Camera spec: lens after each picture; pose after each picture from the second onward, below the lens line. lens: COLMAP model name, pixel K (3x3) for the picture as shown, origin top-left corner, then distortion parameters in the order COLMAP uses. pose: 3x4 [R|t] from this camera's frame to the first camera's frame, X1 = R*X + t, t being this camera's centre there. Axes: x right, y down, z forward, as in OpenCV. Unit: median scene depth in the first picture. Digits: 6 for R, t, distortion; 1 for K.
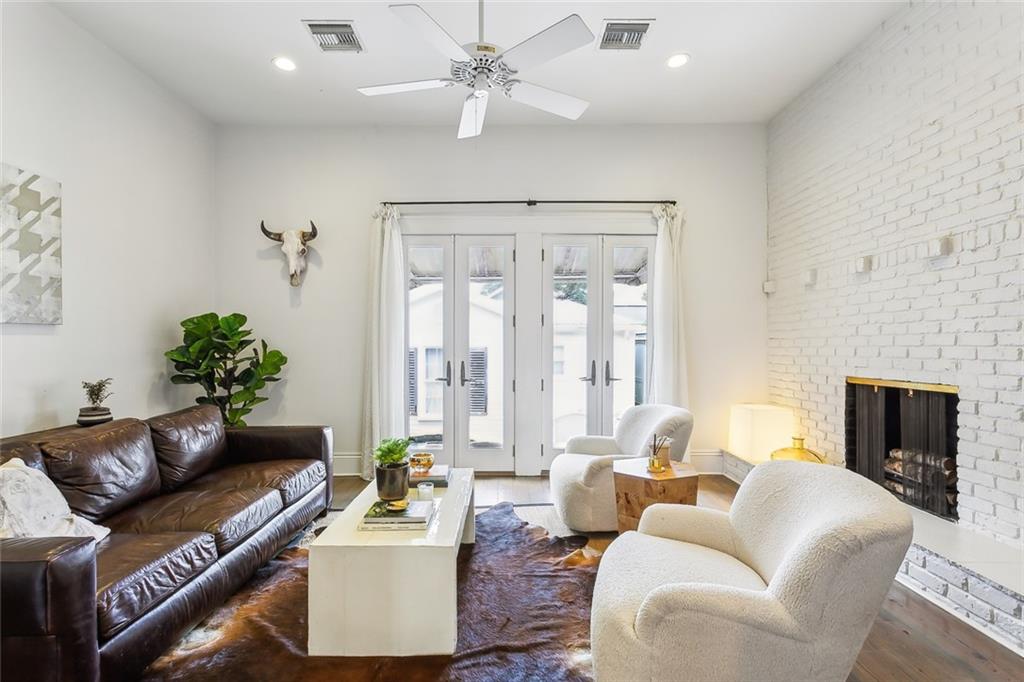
lens RADIAL K [[486.8, 0, 513.7], [0, 486.8, 344.2], [0, 0, 1]] dist [0.002620, 0.001050]
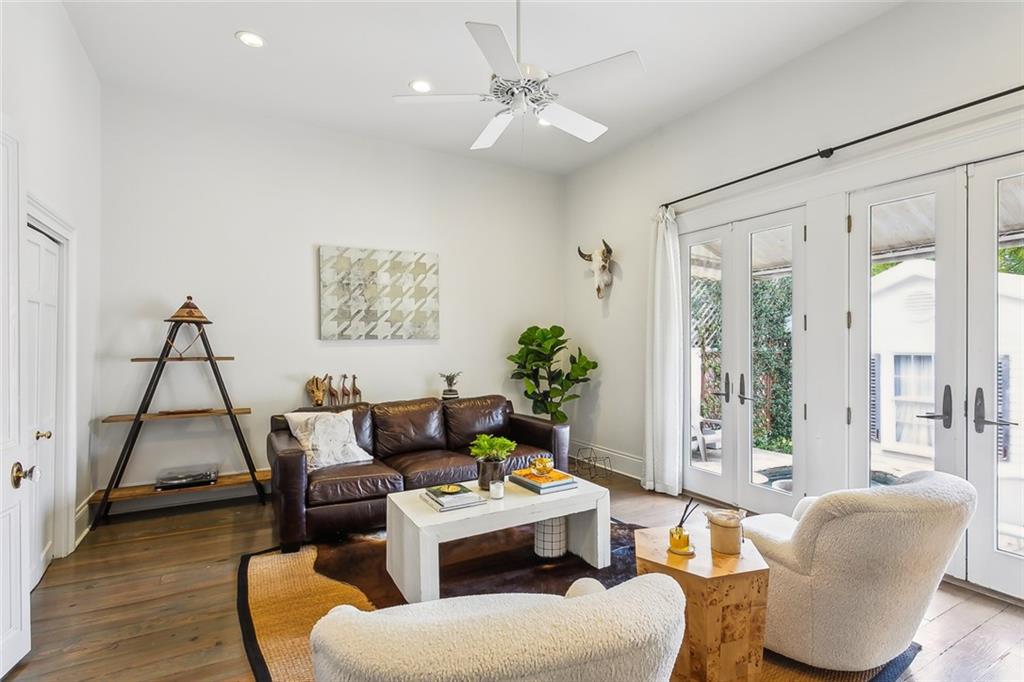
lens RADIAL K [[507.3, 0, 515.2], [0, 507.3, 342.6], [0, 0, 1]] dist [-0.000650, -0.000222]
pose [[0.473749, -0.000345, -0.880660, 0.605457], [-0.002981, 0.999994, -0.001995, -0.019502], [0.880655, 0.003570, 0.473745, 0.340296]]
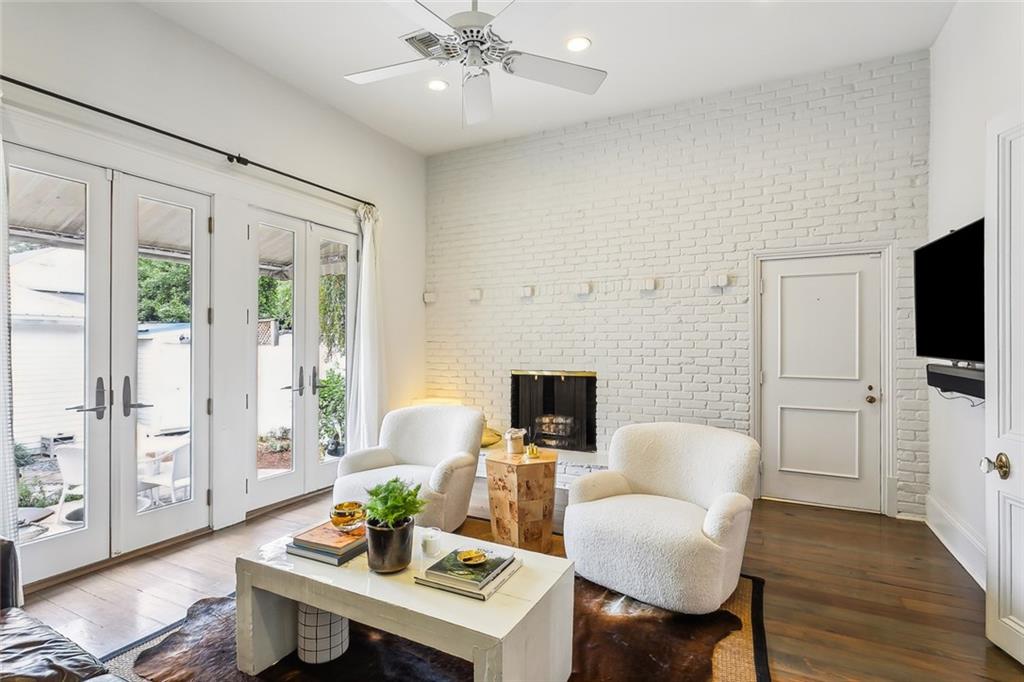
lens RADIAL K [[493.1, 0, 512.0], [0, 493.1, 341.0], [0, 0, 1]] dist [0.001202, 0.000215]
pose [[0.469794, 0.005125, 0.882761, -0.571199], [-0.001374, 0.999986, -0.005075, -0.009473], [-0.882775, 0.001171, 0.469794, 0.352428]]
